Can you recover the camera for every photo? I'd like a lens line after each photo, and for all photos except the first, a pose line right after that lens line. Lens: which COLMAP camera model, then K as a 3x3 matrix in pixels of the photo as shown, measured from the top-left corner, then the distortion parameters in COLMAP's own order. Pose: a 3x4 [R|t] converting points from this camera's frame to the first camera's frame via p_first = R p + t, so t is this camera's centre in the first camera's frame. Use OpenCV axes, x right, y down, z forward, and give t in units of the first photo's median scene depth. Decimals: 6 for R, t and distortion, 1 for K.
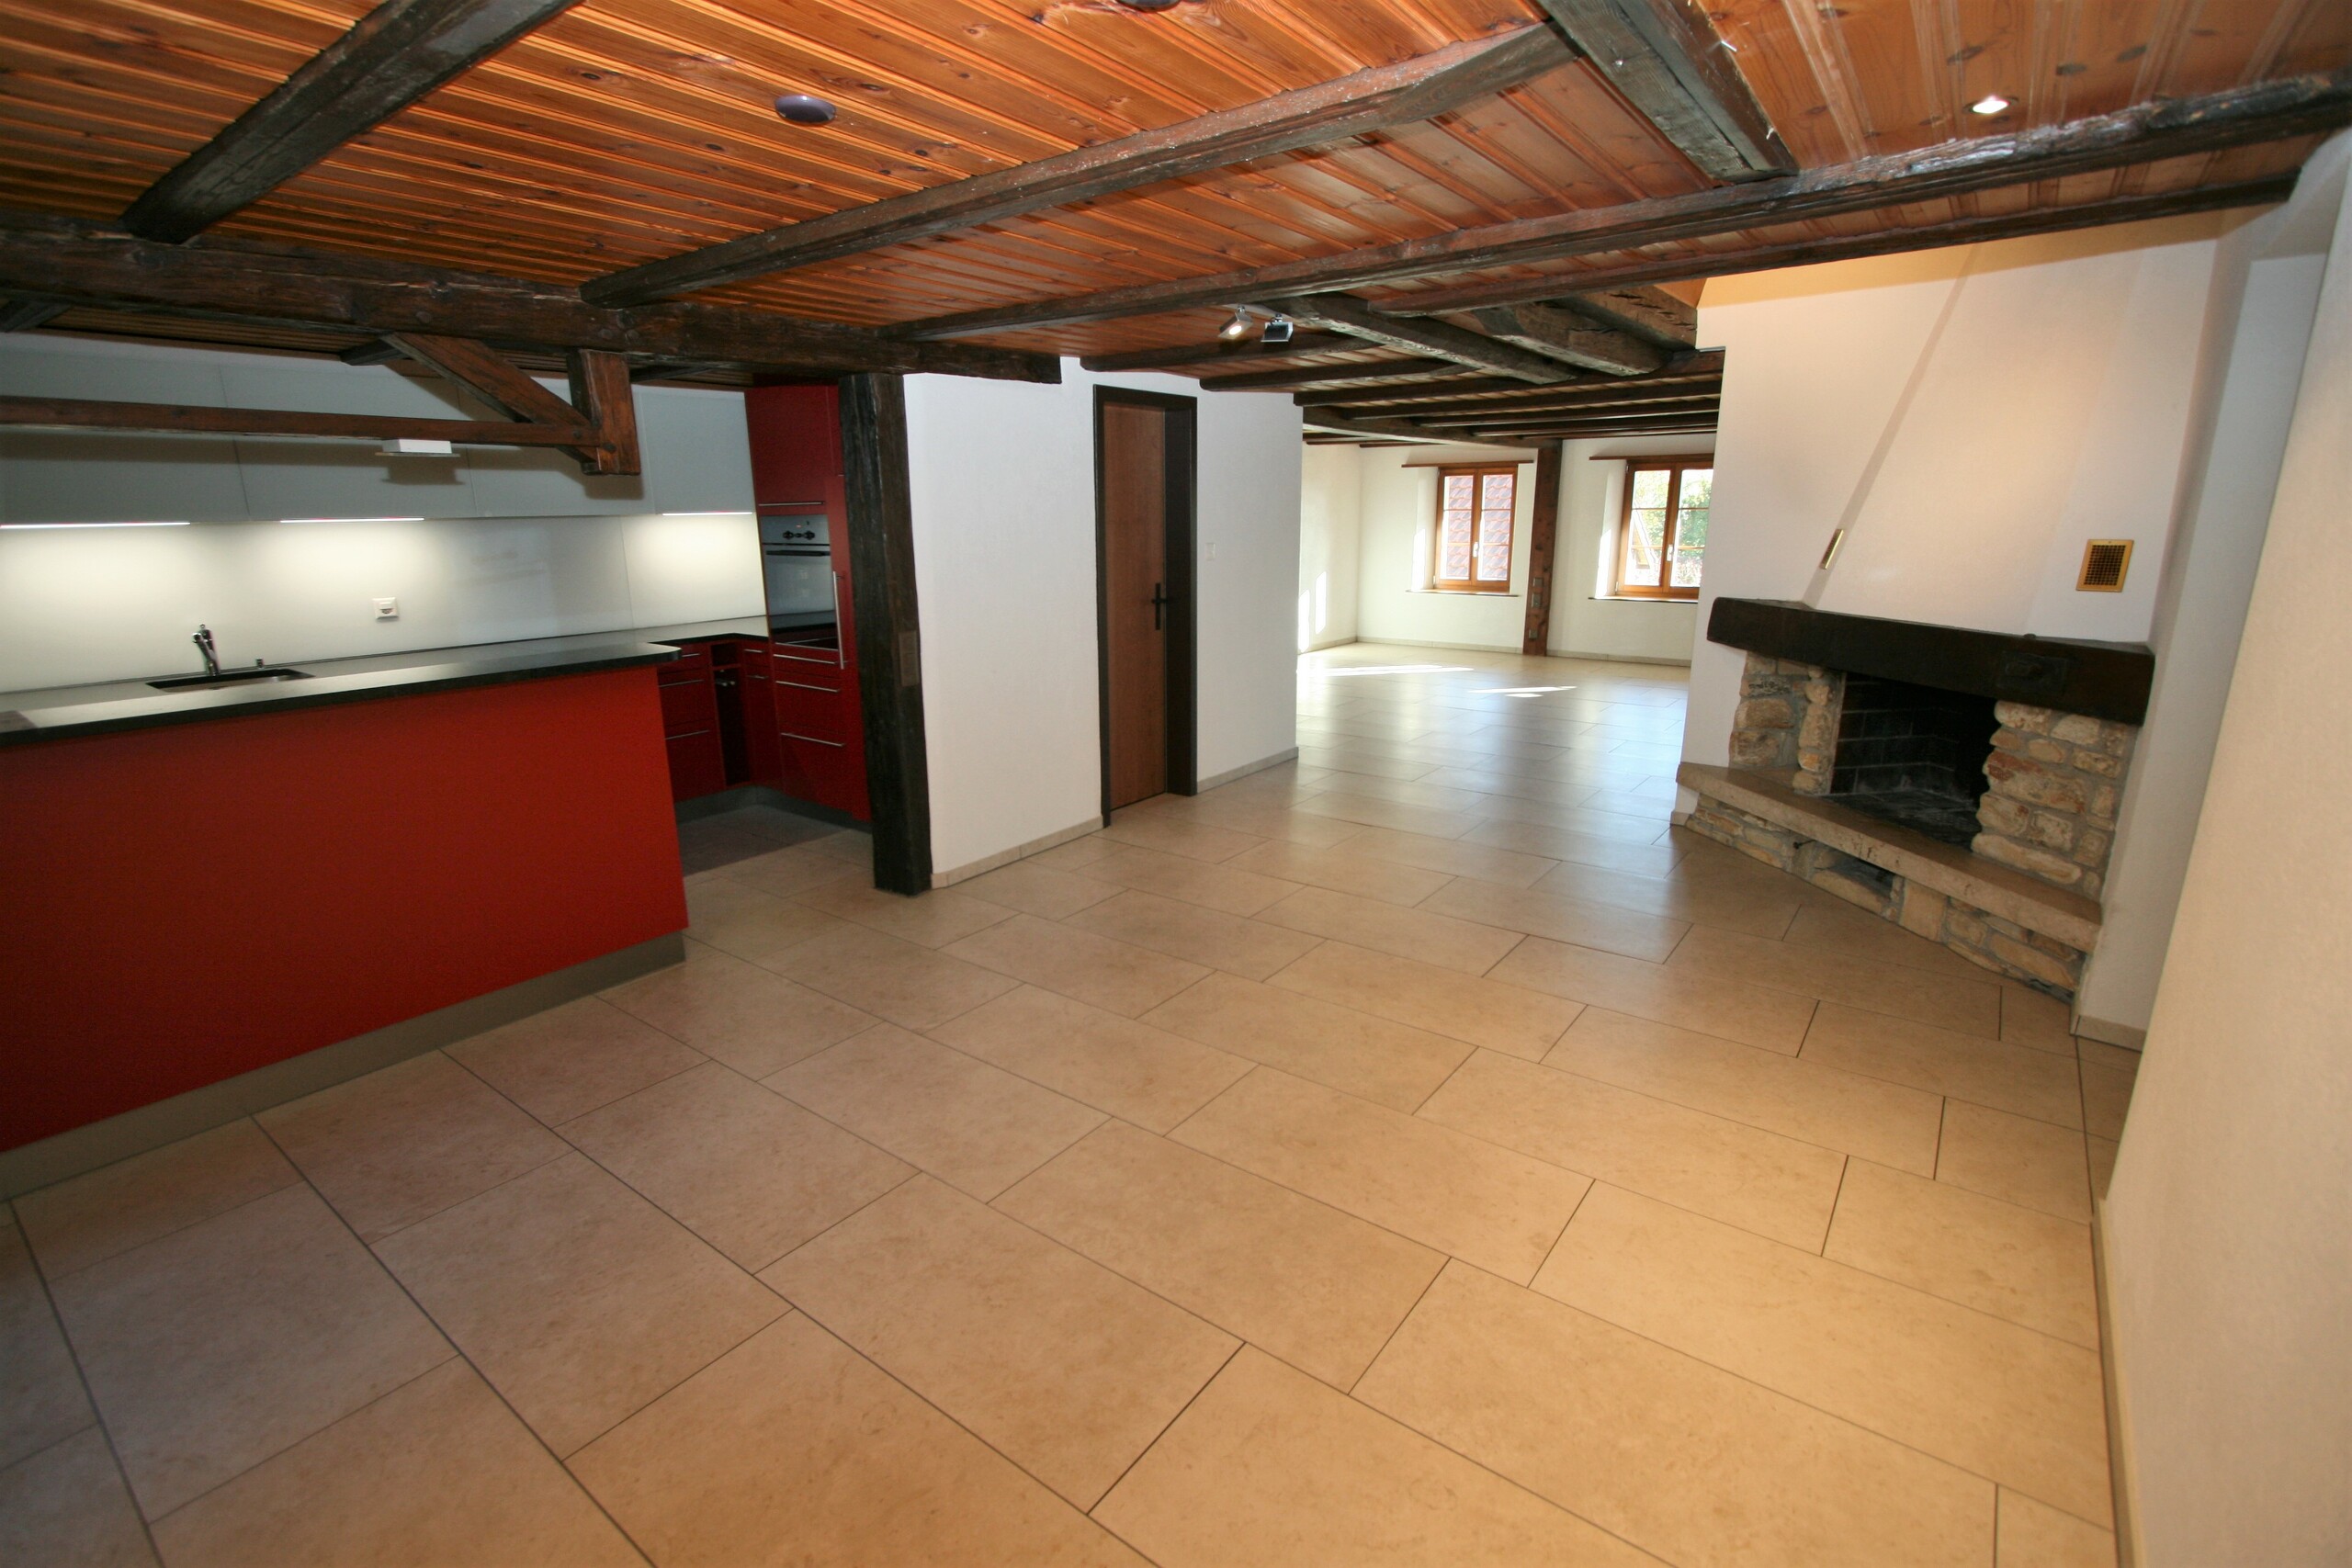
lens RADIAL K [[1079.9, 0, 1142.9], [0, 1079.9, 790.4], [0, 0, 1]] dist [-0.021321, 0.002741]
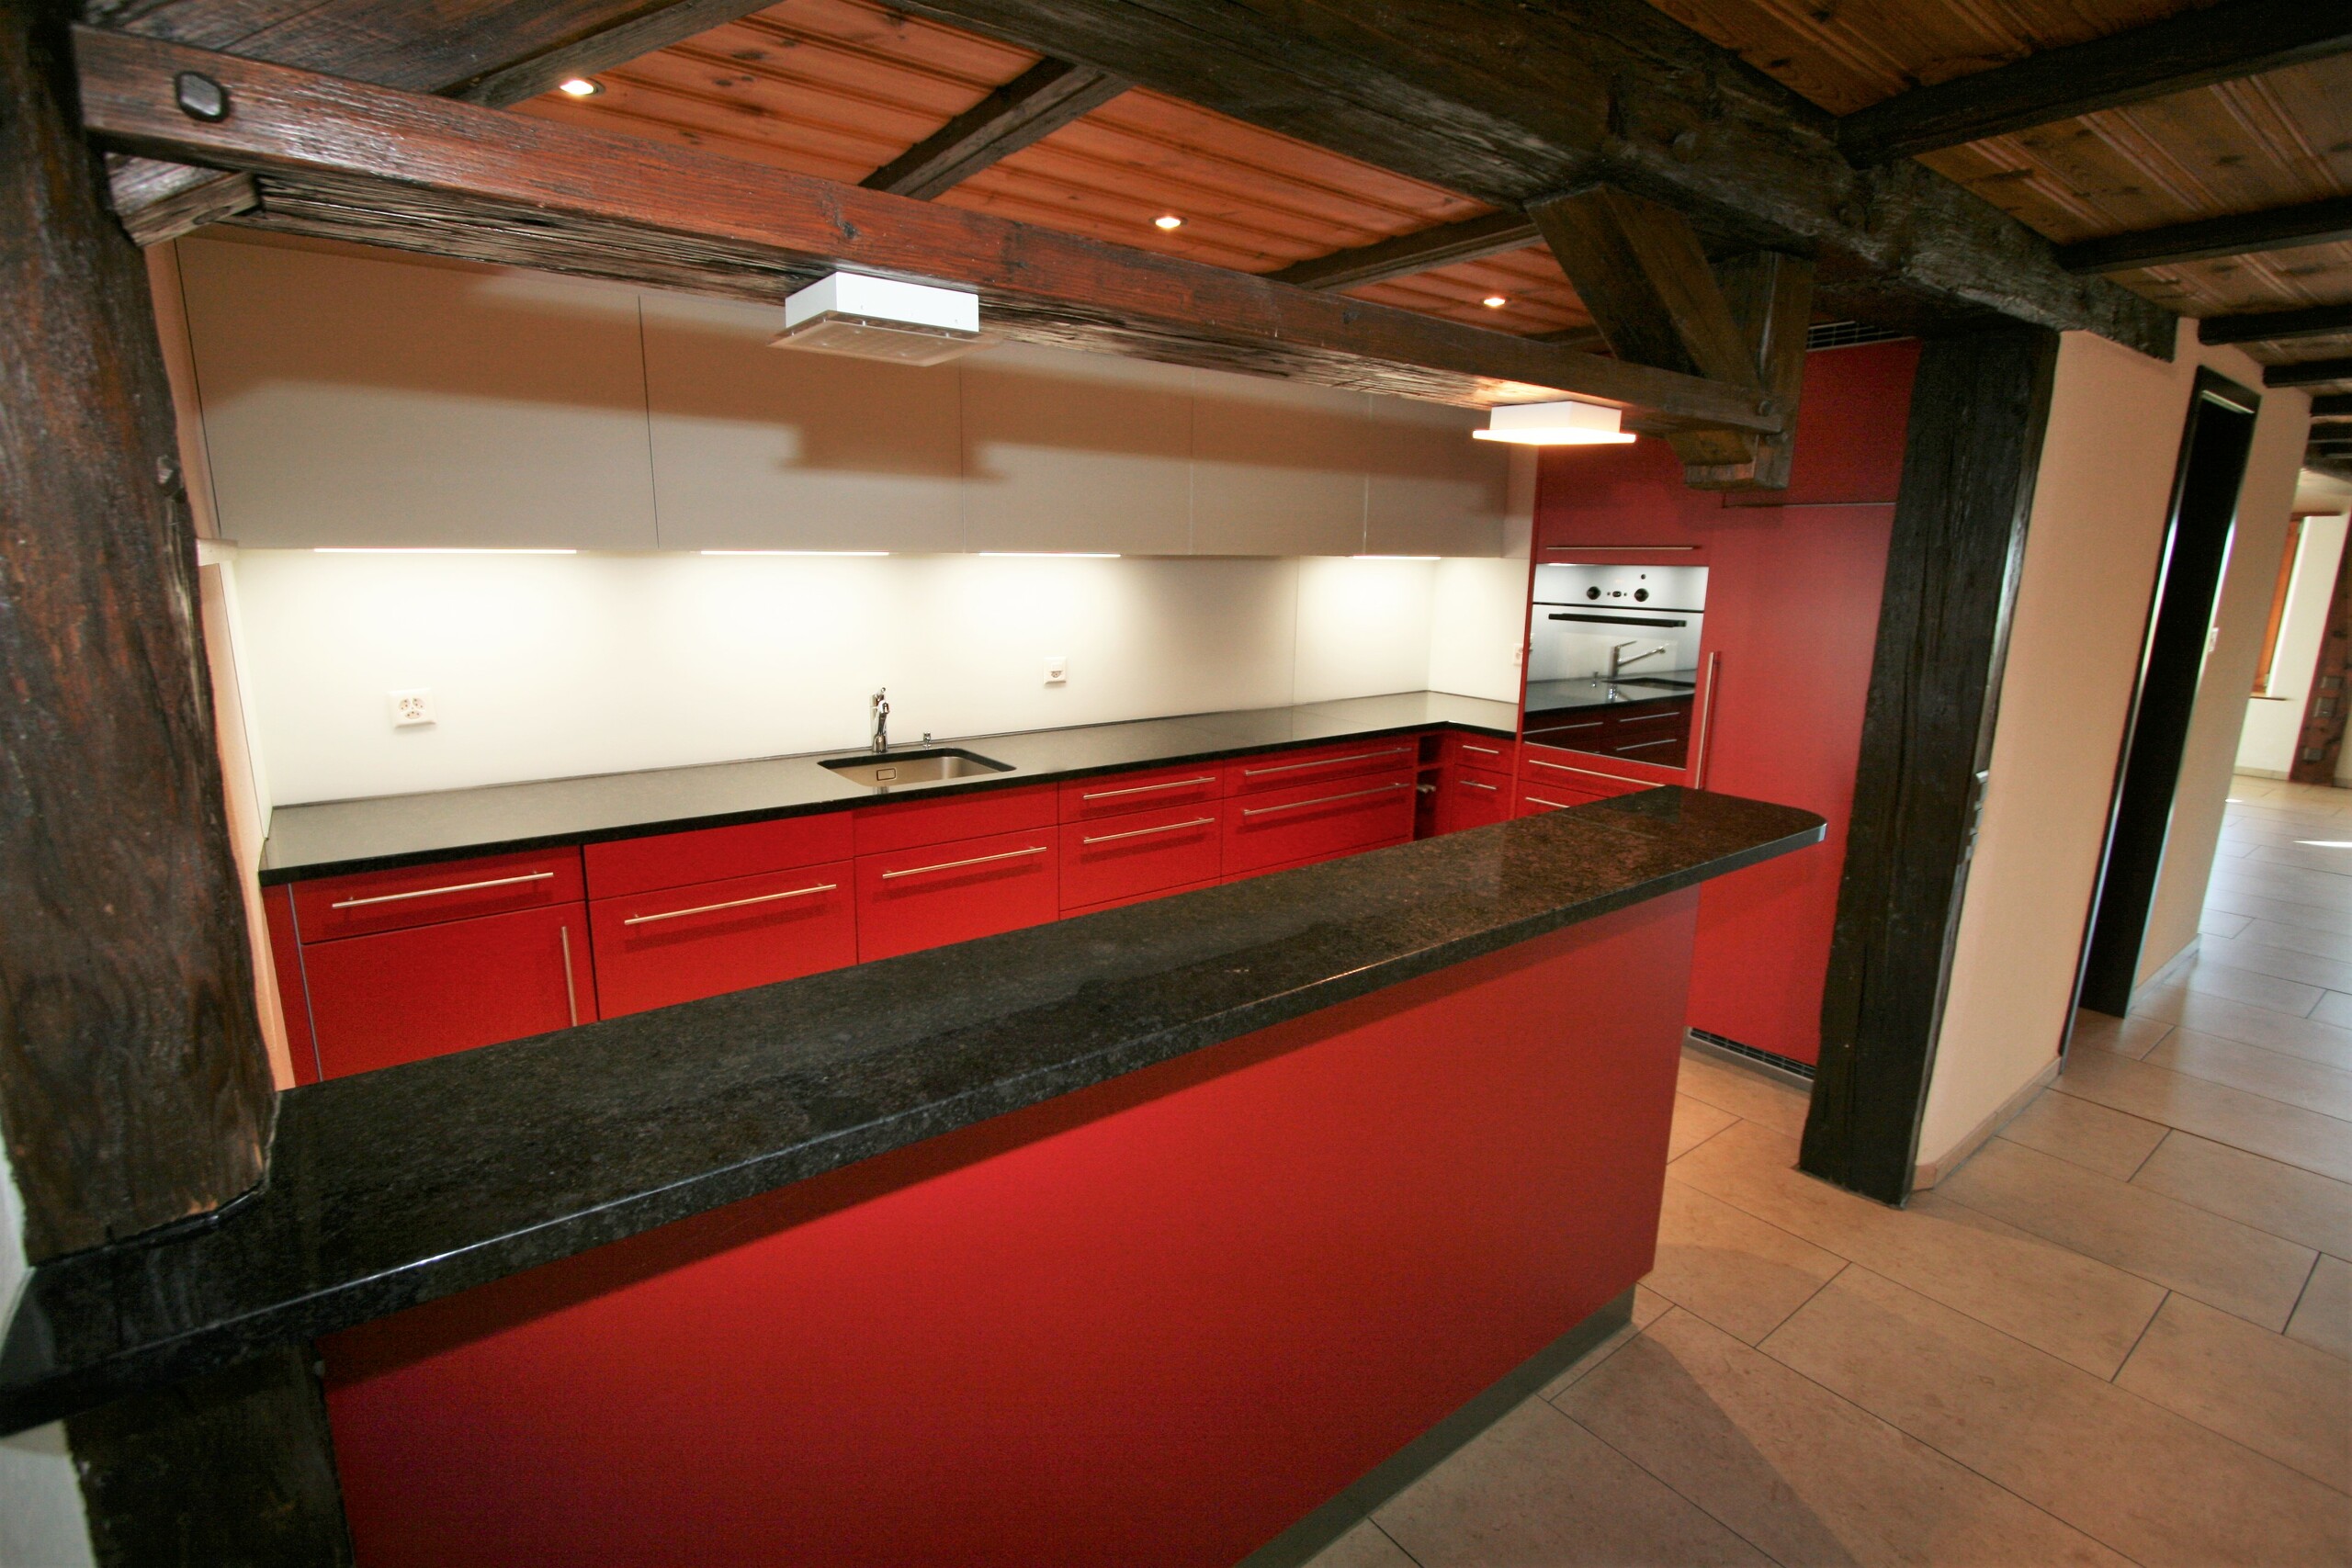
lens RADIAL K [[1079.9, 0, 1161.7], [0, 1079.9, 787.6], [0, 0, 1]] dist [-0.021321, 0.002741]
pose [[0.959452, 0.079277, -0.270494, -0.499451], [-0.092045, 0.995146, -0.034829, -0.079696], [0.266419, 0.058315, 0.962092, 0.338413]]
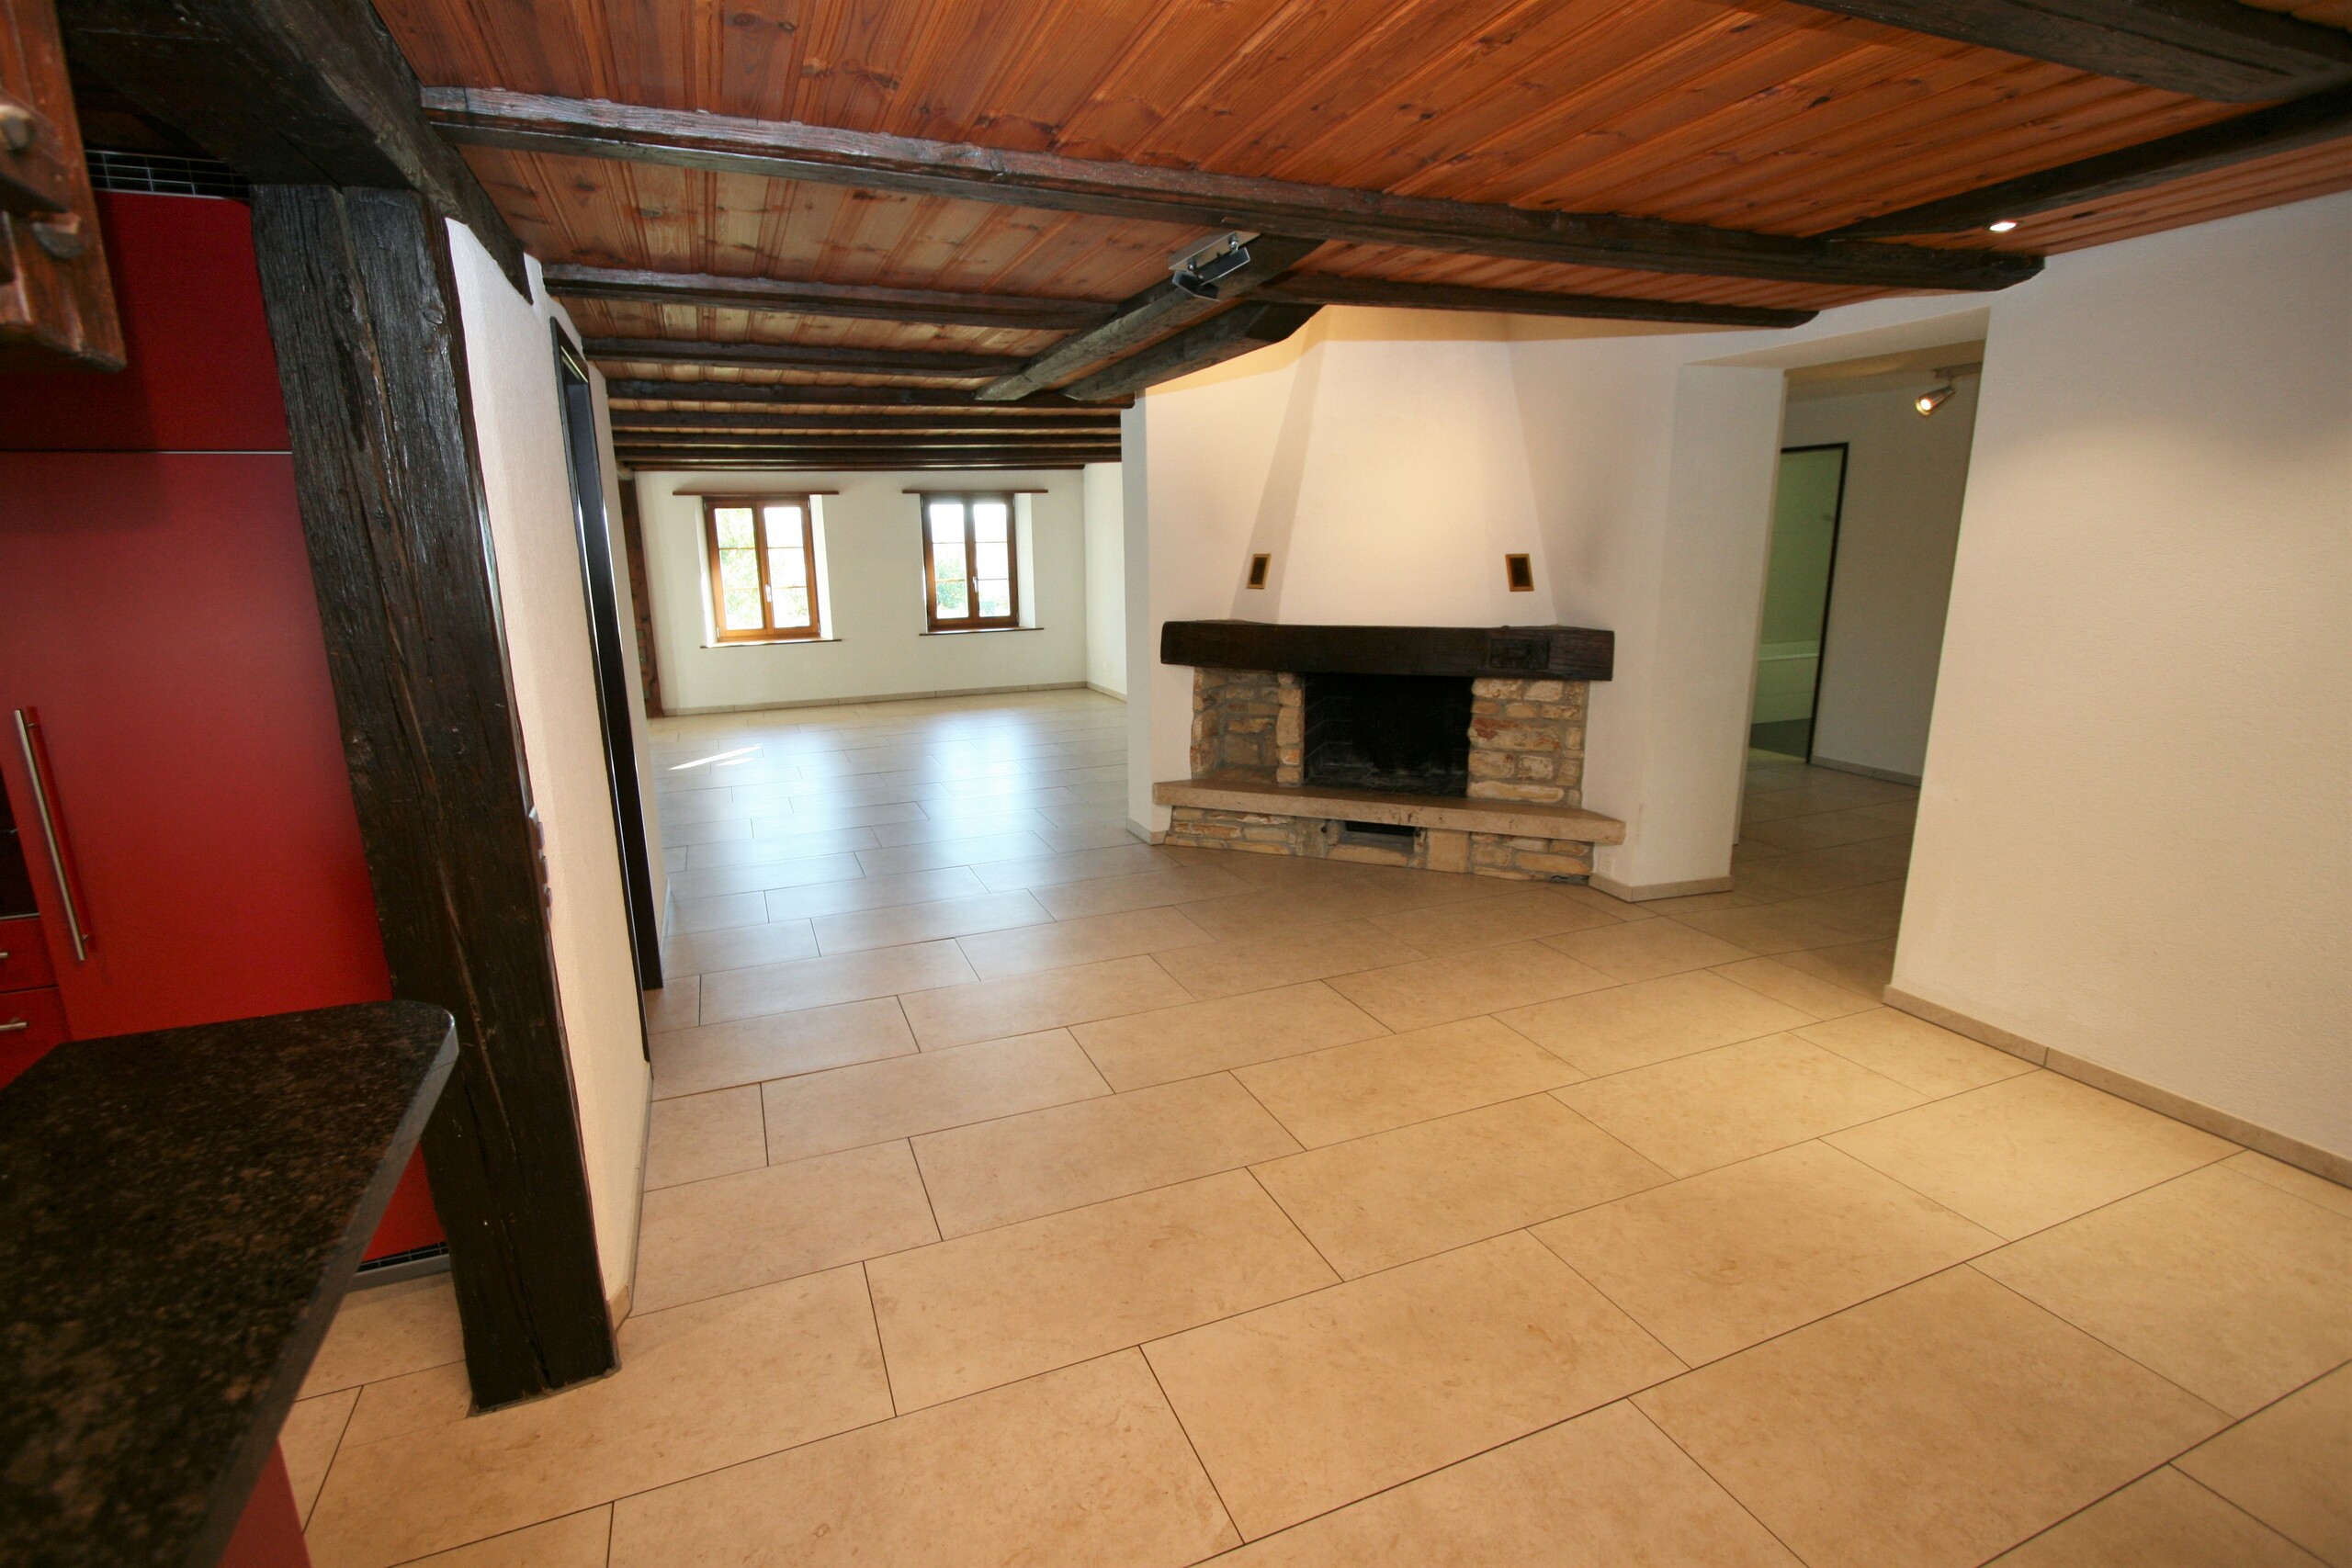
lens RADIAL K [[1079.9, 0, 1160.6], [0, 1079.9, 791.4], [0, 0, 1]] dist [-0.021321, 0.002741]
pose [[0.508714, -0.195298, 0.838492, -0.464156], [0.229396, 0.969470, 0.086630, -0.136996], [-0.829812, 0.148277, 0.537984, 0.566917]]
